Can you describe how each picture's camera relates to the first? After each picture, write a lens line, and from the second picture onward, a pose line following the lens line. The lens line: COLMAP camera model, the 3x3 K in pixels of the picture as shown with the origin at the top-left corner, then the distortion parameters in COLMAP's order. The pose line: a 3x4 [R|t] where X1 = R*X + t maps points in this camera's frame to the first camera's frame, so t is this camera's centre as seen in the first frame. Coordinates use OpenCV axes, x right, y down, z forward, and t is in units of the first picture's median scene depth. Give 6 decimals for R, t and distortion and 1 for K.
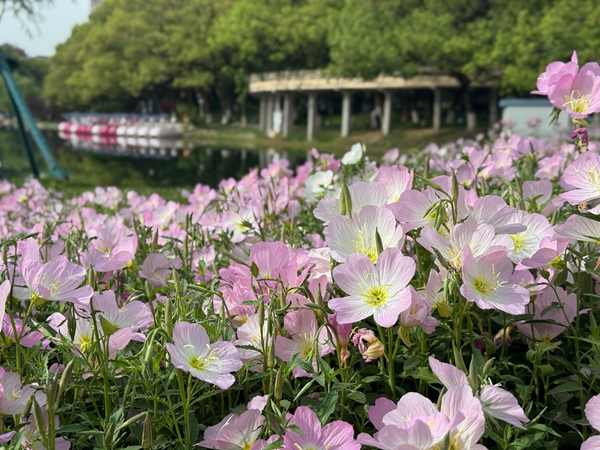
lens RADIAL K [[839.1, 0, 300.3], [0, 839.1, 225.4], [0, 0, 1]] dist [0.129860, 0.000000]
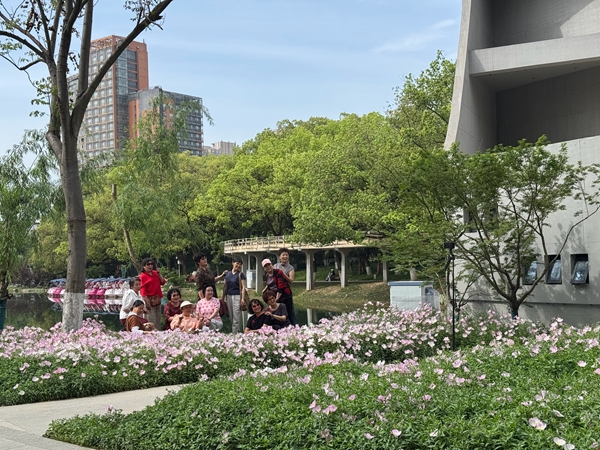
lens RADIAL K [[839.1, 0, 300.2], [0, 839.1, 225.3], [0, 0, 1]] dist [0.129860, 0.000000]
pose [[0.998405, -0.034290, 0.044855, -0.007105], [0.041708, 0.983401, -0.176585, 0.010745], [-0.038056, 0.178175, 0.983263, -0.159024]]
